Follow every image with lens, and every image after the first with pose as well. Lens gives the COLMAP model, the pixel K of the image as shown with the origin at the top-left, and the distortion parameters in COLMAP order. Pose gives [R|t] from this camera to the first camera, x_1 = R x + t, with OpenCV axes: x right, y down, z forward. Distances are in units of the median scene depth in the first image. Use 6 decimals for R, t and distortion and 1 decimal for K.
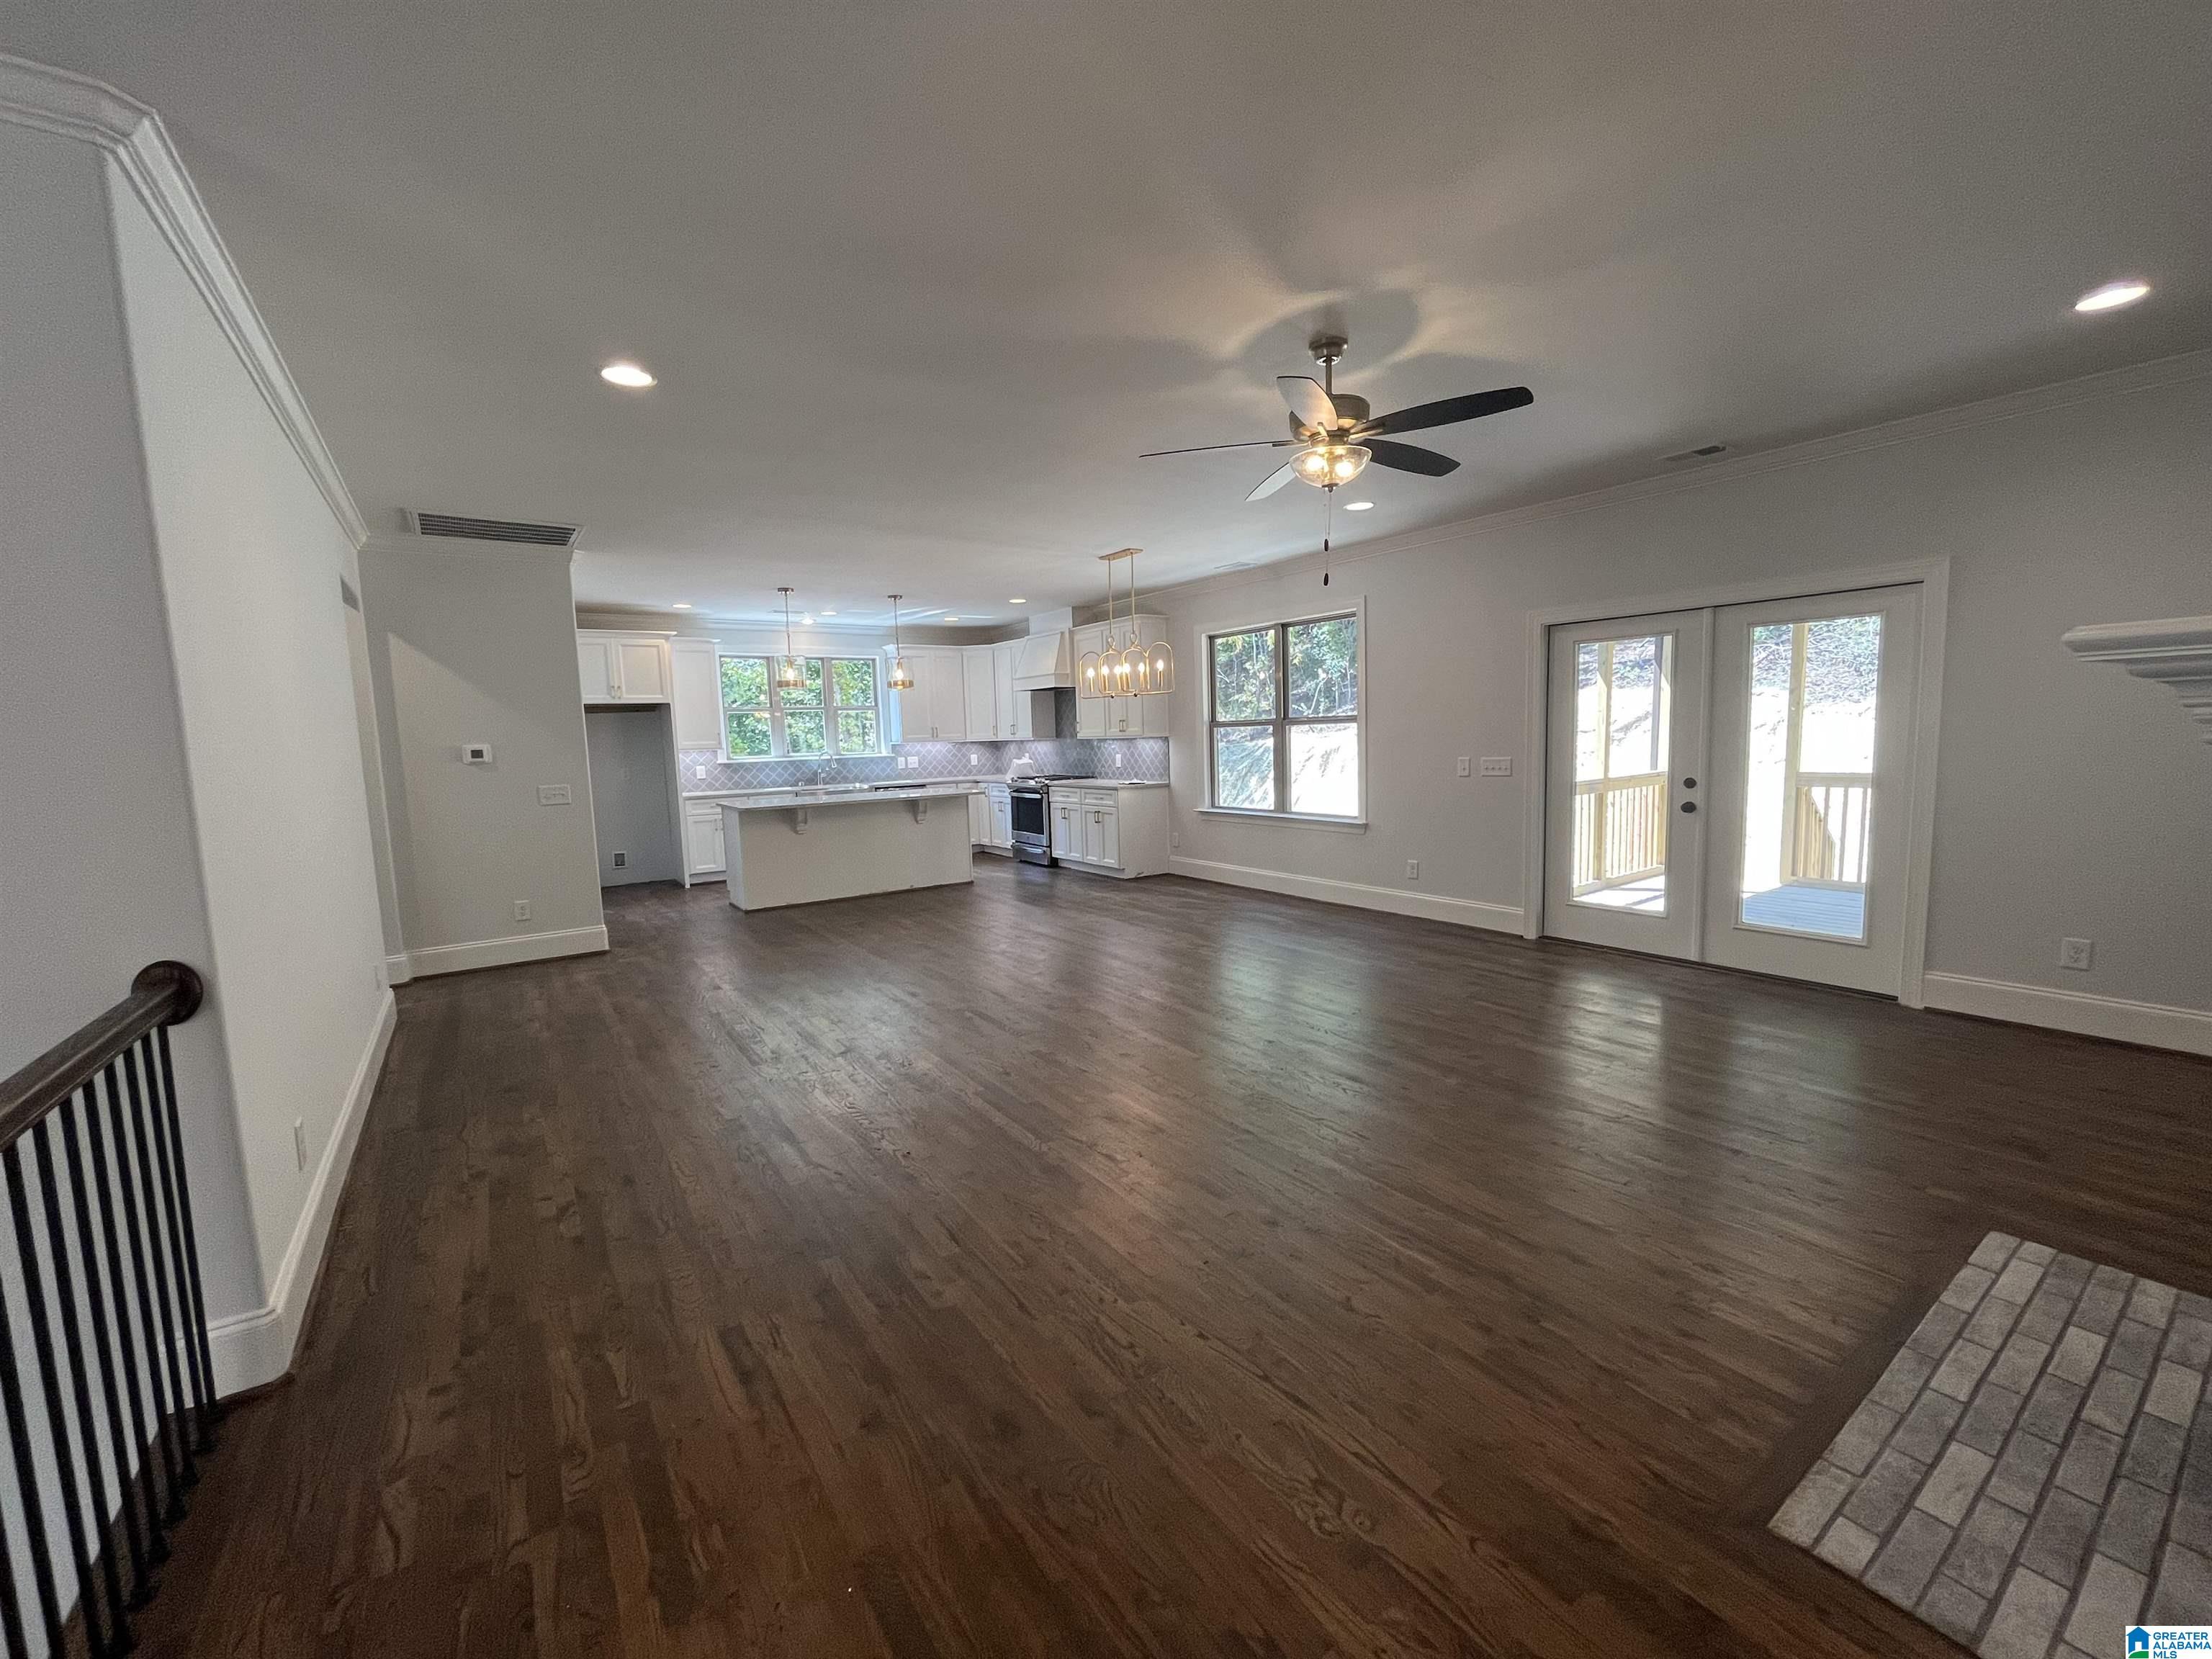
lens RADIAL K [[902.8, 0, 1103.9], [0, 902.8, 830.2], [0, 0, 1]] dist [-0.005350, 0.000404]
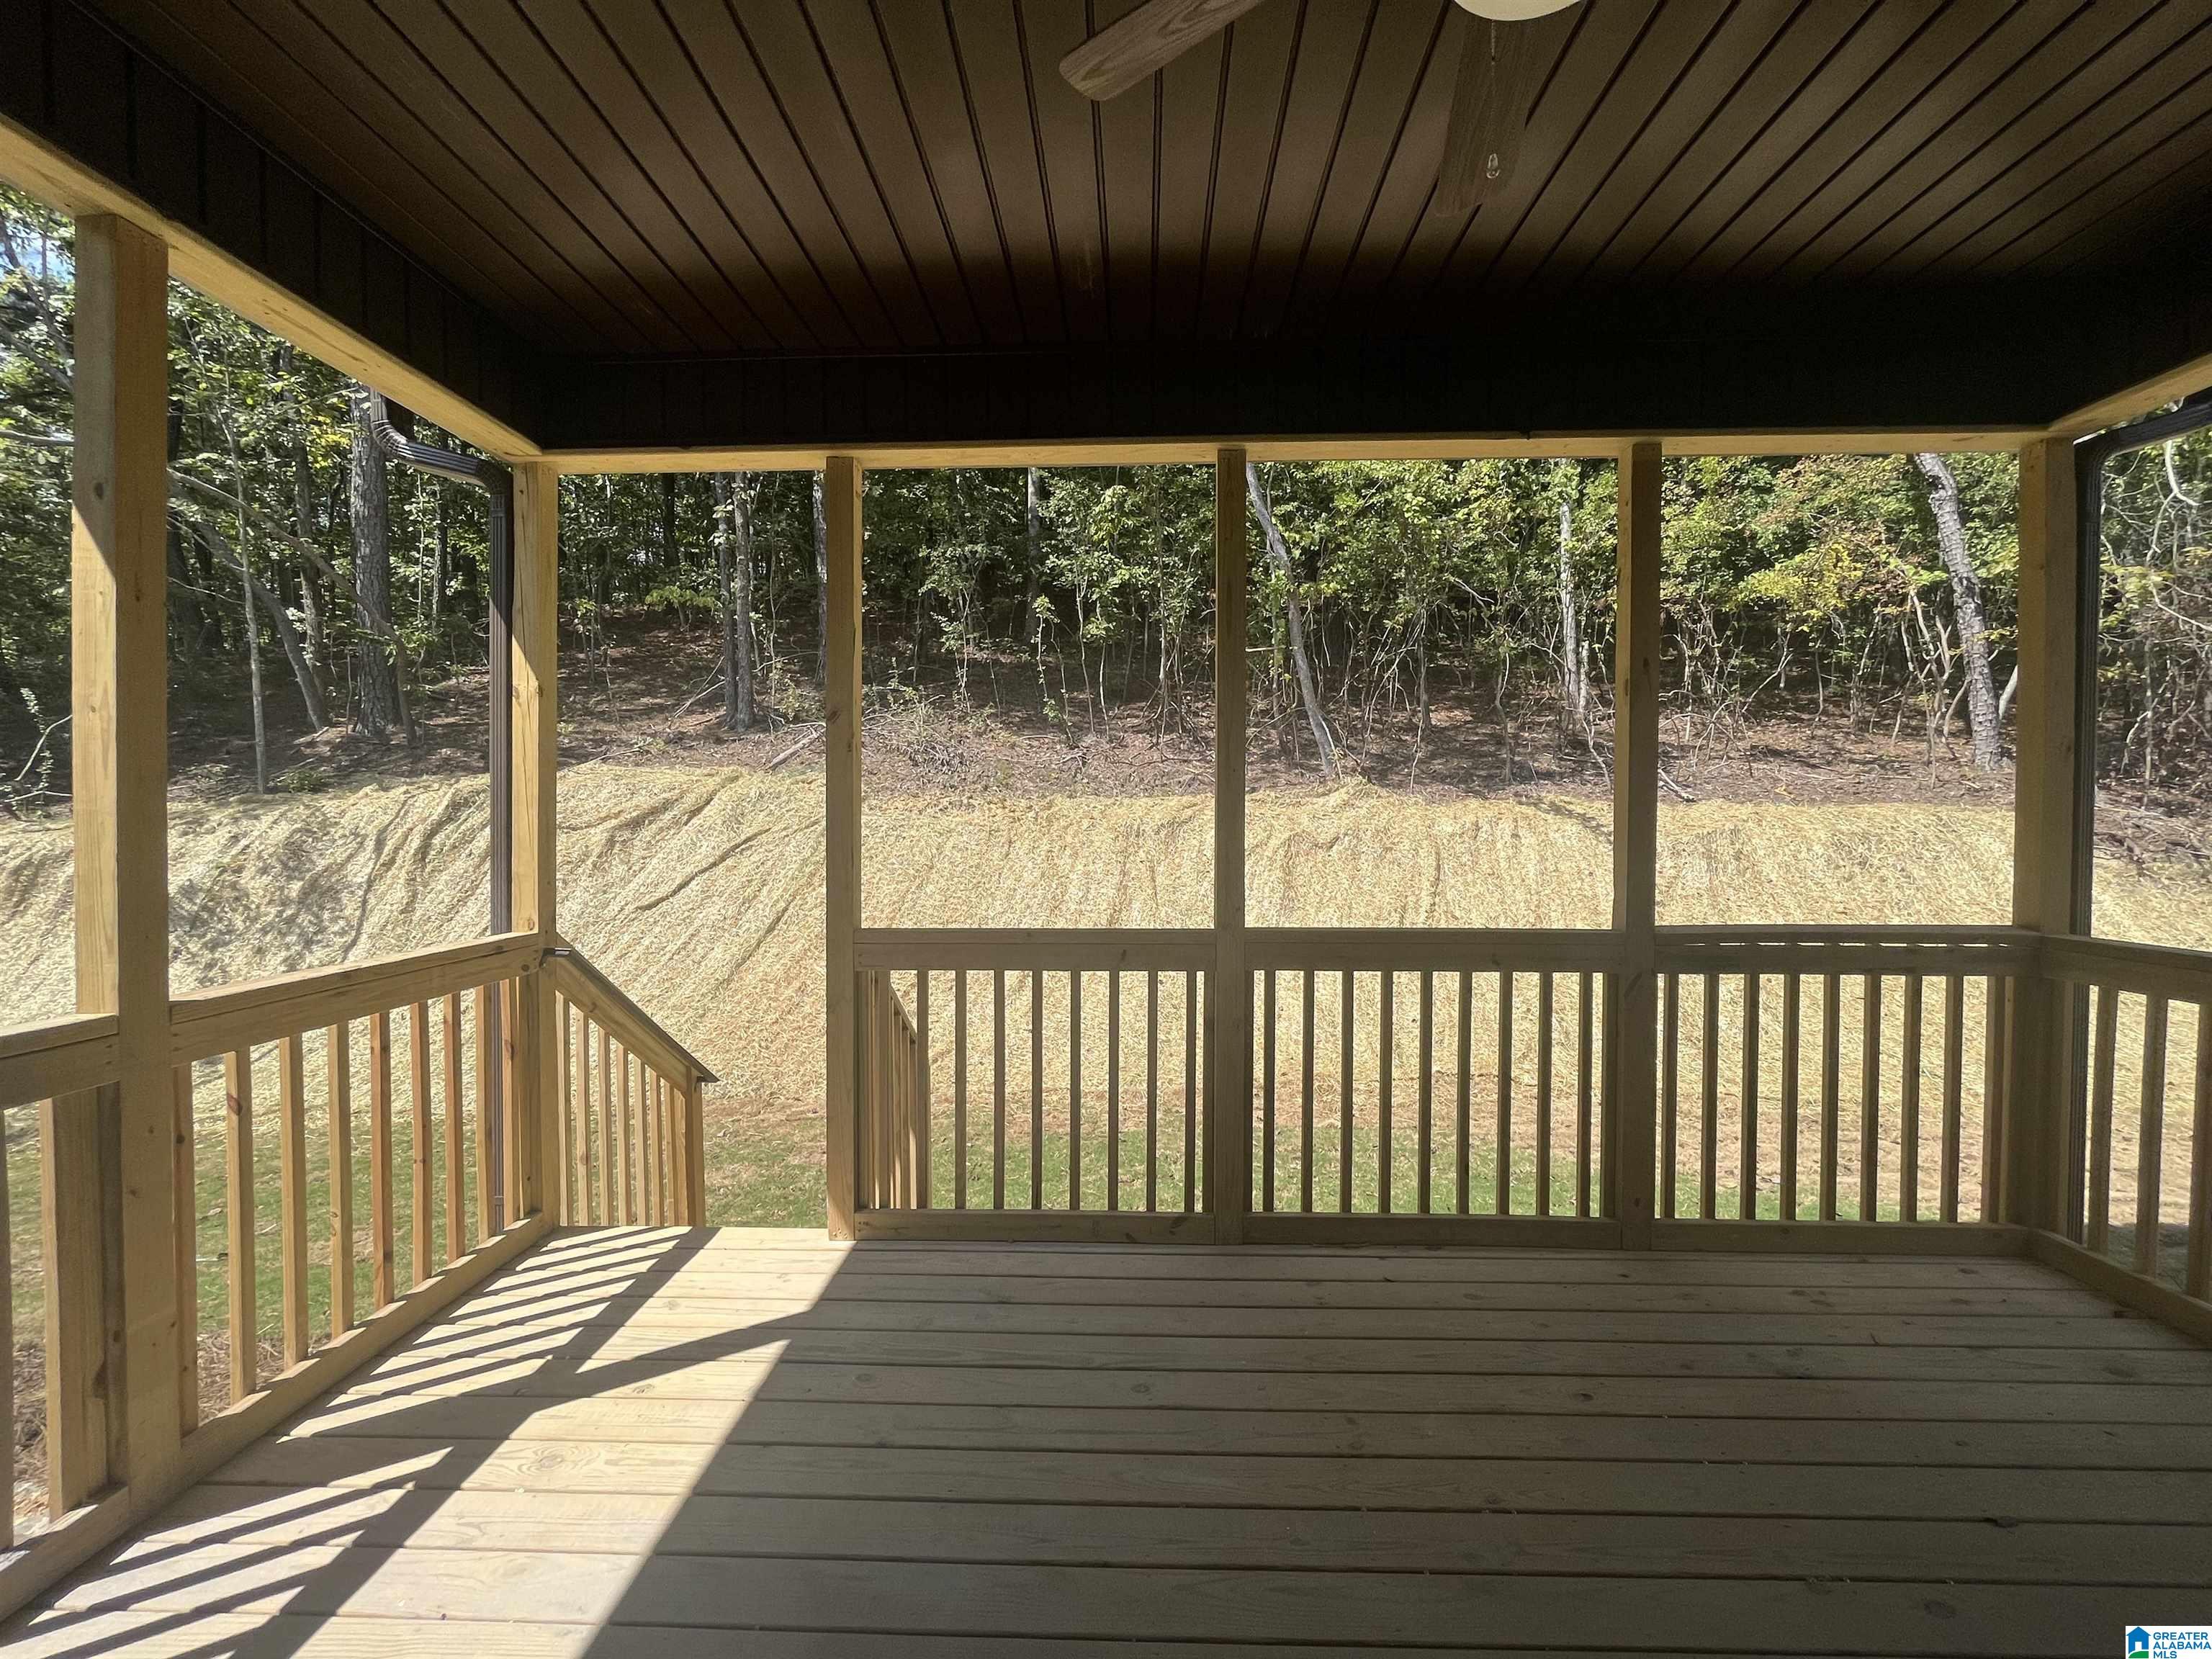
lens RADIAL K [[902.8, 0, 1110.2], [0, 902.8, 829.9], [0, 0, 1]] dist [-0.005350, 0.000404]
pose [[0.599060, 0.017611, 0.800510, 0.468493], [0.067338, 0.995108, -0.072285, -0.070116], [-0.797867, 0.097208, 0.594944, 0.608987]]
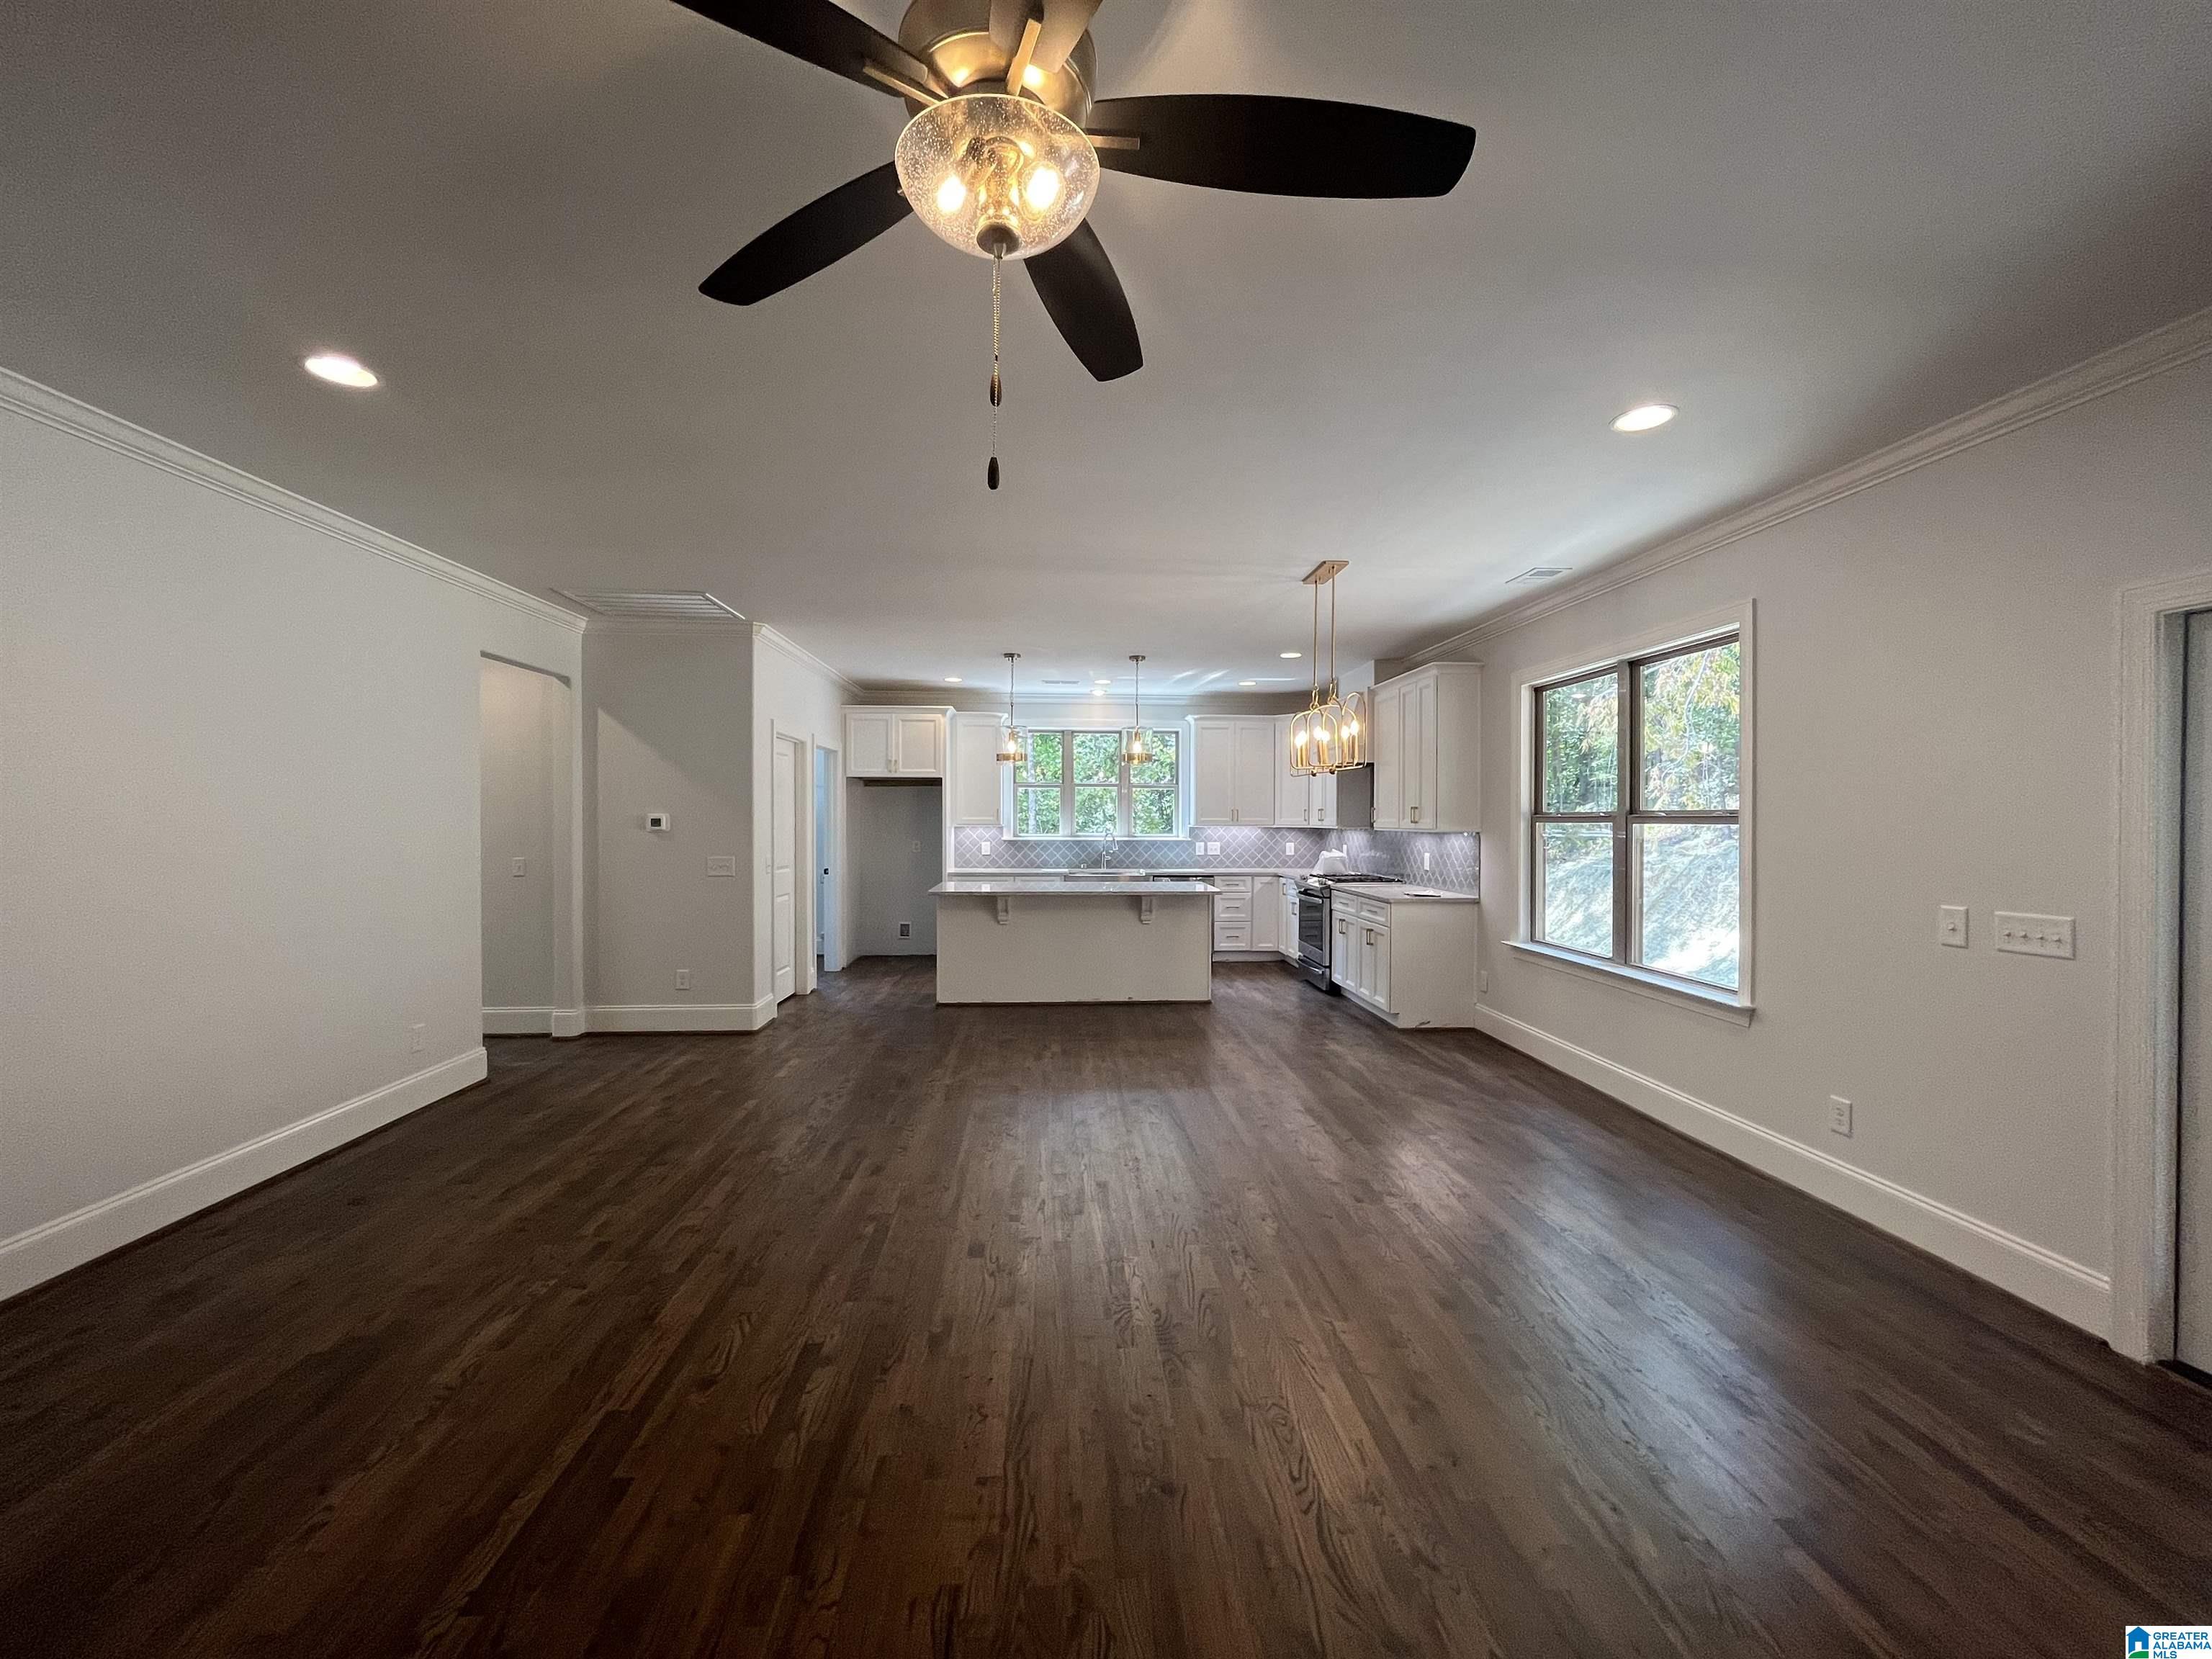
lens RADIAL K [[902.8, 0, 1102.2], [0, 902.8, 821.5], [0, 0, 1]] dist [-0.005350, 0.000404]
pose [[0.856036, 0.036230, -0.515644, 0.171000], [-0.085689, 0.993685, -0.072438, -0.034404], [0.509764, 0.106195, 0.853735, 0.238174]]
